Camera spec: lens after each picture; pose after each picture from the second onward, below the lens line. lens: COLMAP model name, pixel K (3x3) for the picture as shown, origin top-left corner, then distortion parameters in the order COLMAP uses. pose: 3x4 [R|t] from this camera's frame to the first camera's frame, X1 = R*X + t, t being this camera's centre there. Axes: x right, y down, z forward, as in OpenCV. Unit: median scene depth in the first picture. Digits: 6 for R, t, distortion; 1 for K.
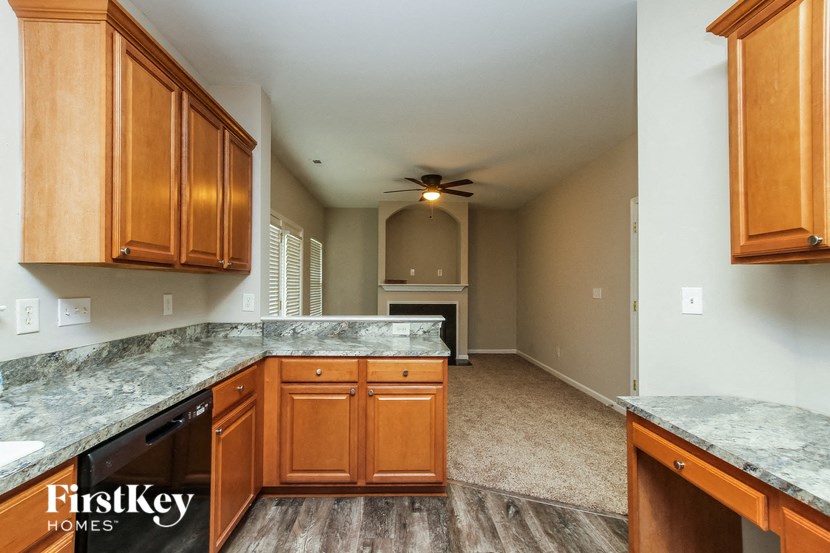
lens RADIAL K [[385.4, 0, 415.0], [0, 385.4, 276.5], [0, 0, 1]] dist [0.000466, 0.000062]
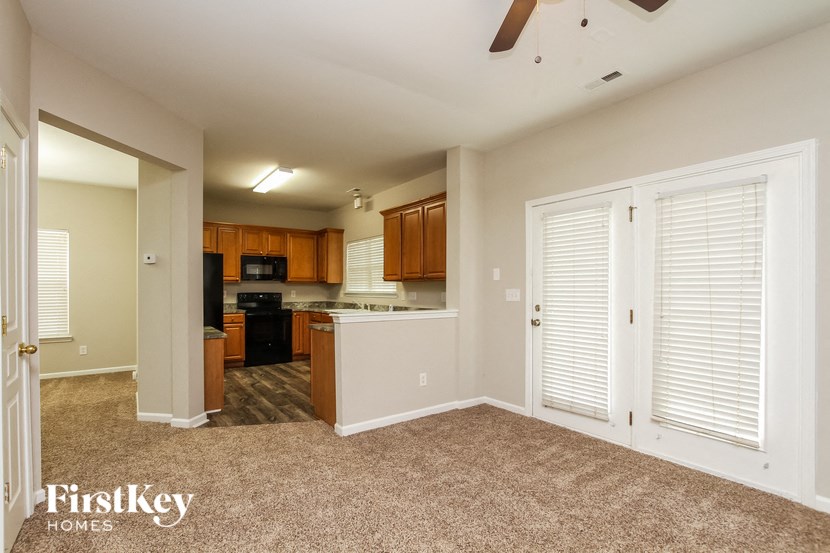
lens RADIAL K [[403.2, 0, 414.5], [0, 403.2, 289.2], [0, 0, 1]] dist [-0.000233, -0.000001]
pose [[-0.841754, 0.001676, -0.539859, 1.007195], [0.010455, 0.999858, -0.013197, 0.074941], [0.539761, -0.016753, -0.841652, 4.194473]]
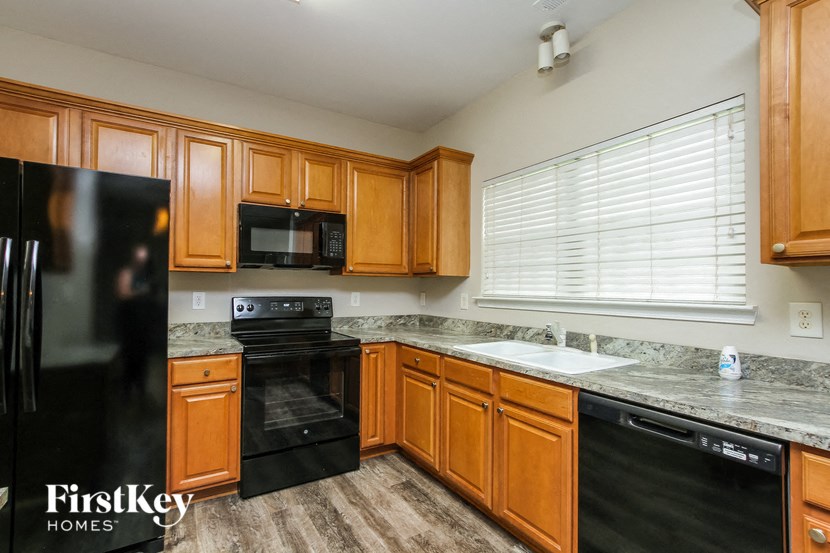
lens RADIAL K [[385.4, 0, 415.0], [0, 385.4, 276.5], [0, 0, 1]] dist [0.000466, 0.000062]
pose [[-0.869419, -0.016180, -0.493810, 0.389221], [0.007342, 0.998930, -0.045657, 0.024001], [0.494020, -0.043321, -0.868370, 1.360042]]
